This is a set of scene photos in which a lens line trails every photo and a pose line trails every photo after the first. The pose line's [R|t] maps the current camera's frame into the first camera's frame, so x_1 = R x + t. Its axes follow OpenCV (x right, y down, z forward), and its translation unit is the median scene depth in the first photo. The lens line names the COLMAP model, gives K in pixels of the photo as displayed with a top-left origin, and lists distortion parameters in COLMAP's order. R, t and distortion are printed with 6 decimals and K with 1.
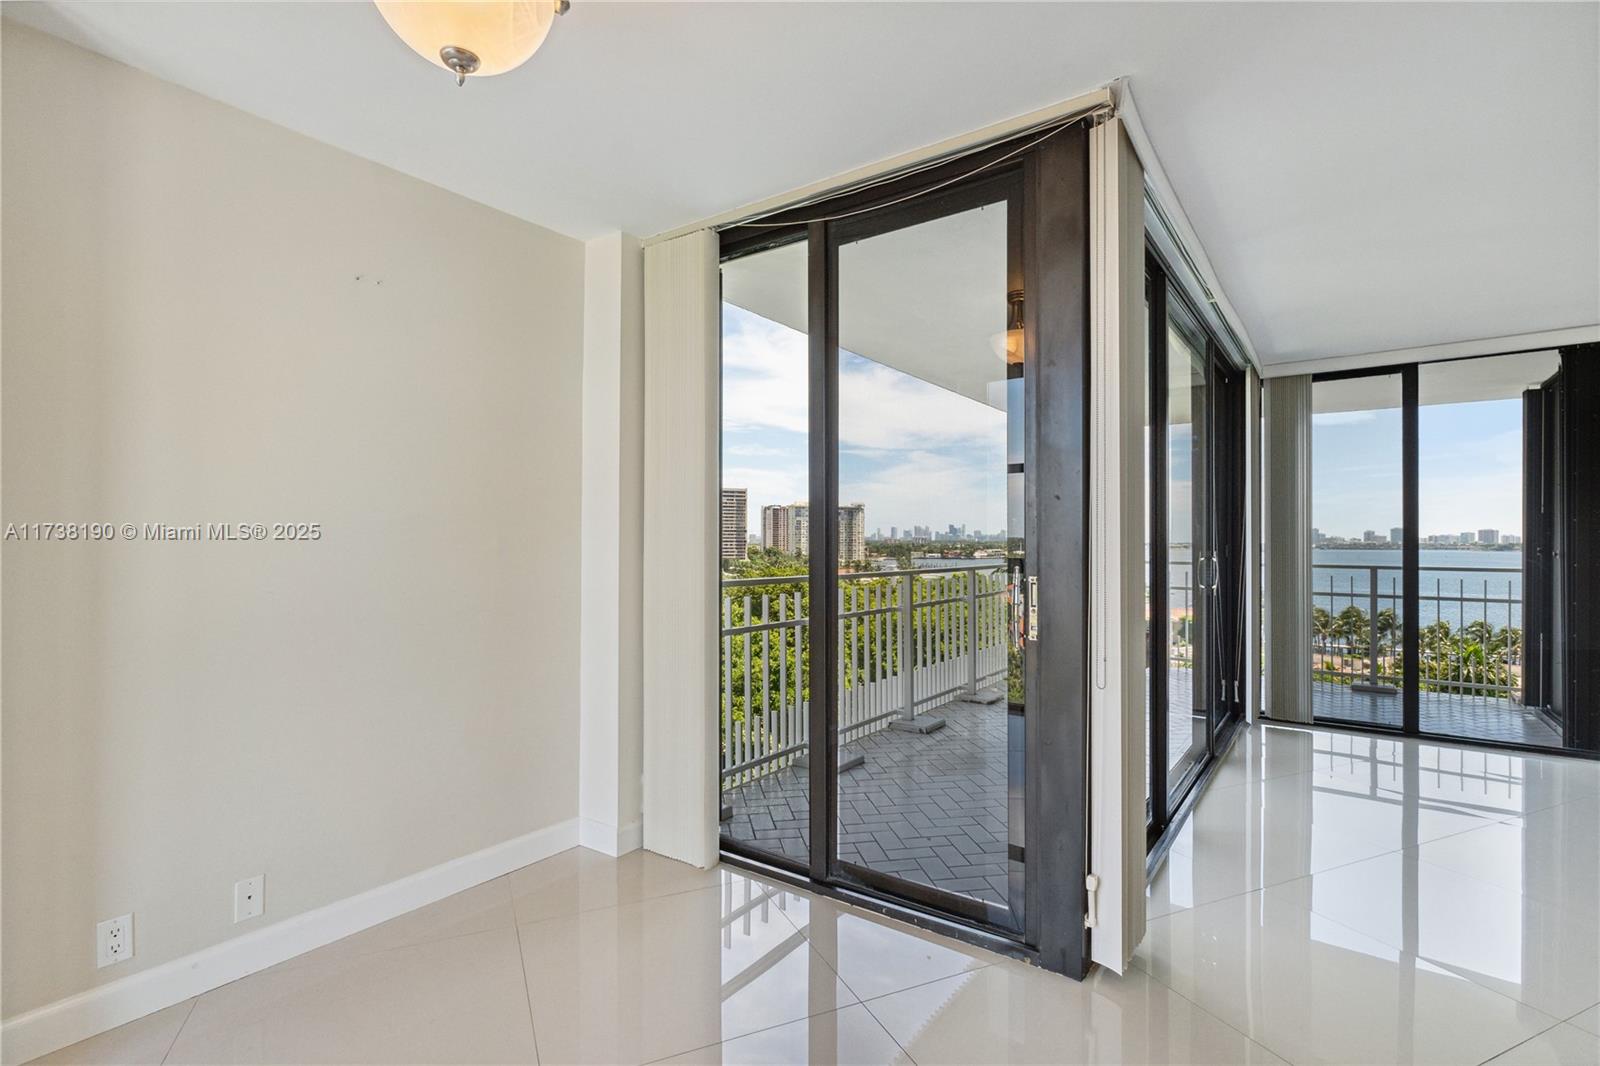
lens RADIAL K [[761.2, 0, 796.2], [0, 761.2, 534.3], [0, 0, 1]] dist [-0.002857, -0.001260]
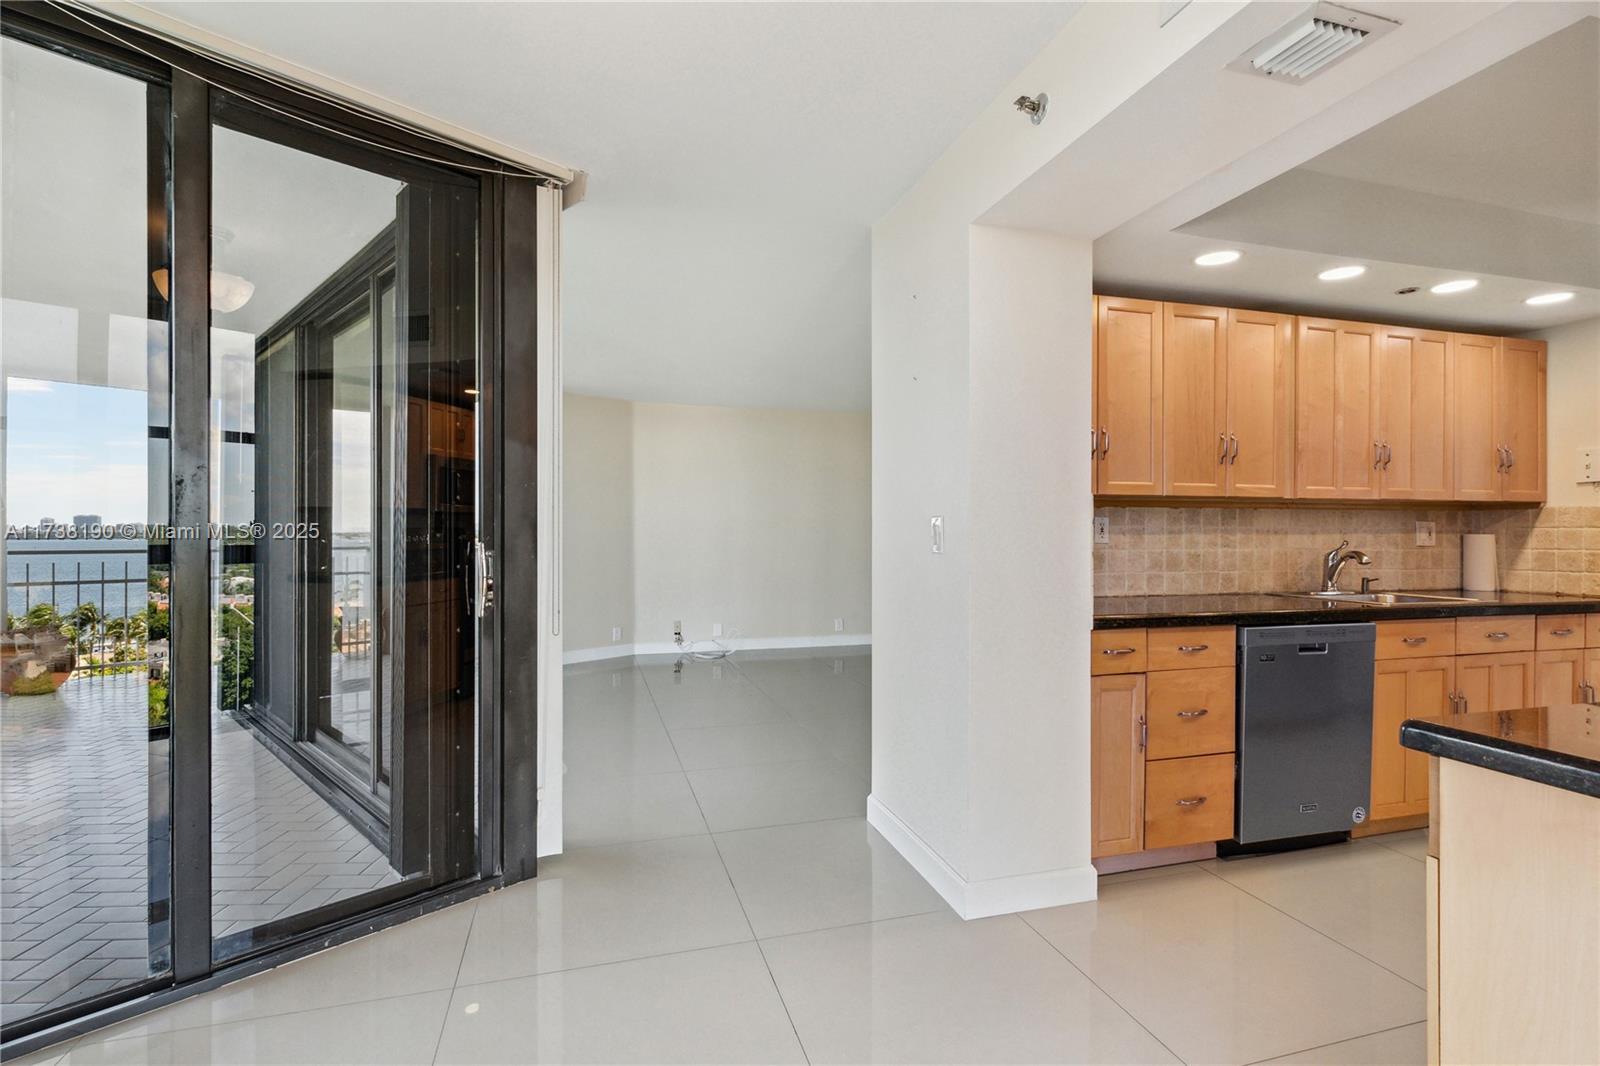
lens RADIAL K [[761.2, 0, 796.2], [0, 761.2, 534.3], [0, 0, 1]] dist [-0.002857, -0.001260]
pose [[0.140706, -0.006746, 0.990028, -0.327922], [-0.008143, 0.999935, 0.007971, 0.007489], [-0.990018, -0.009183, 0.140642, 0.171557]]
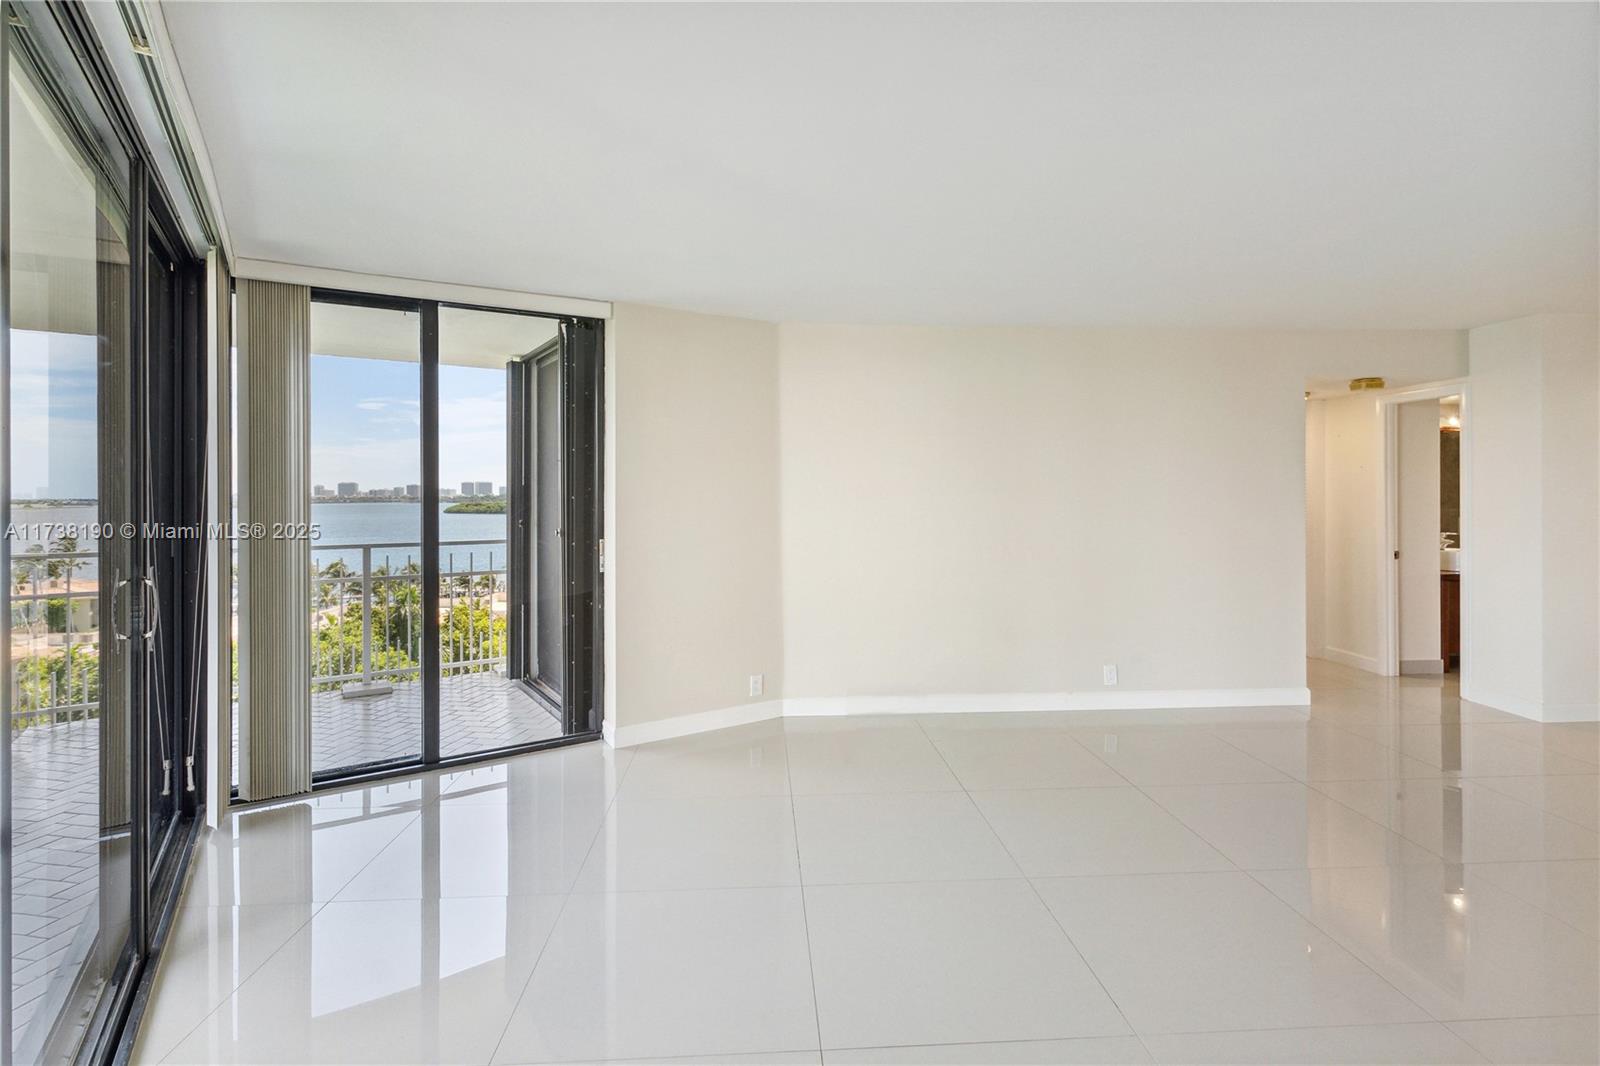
lens RADIAL K [[770.1, 0, 801.3], [0, 770.1, 492.2], [0, 0, 1]] dist [0.000638, 0.000861]
pose [[0.356731, -0.002264, 0.934204, 0.173780], [-0.002419, 0.999991, 0.003347, -0.026002], [-0.934204, -0.003454, 0.356723, 0.317151]]
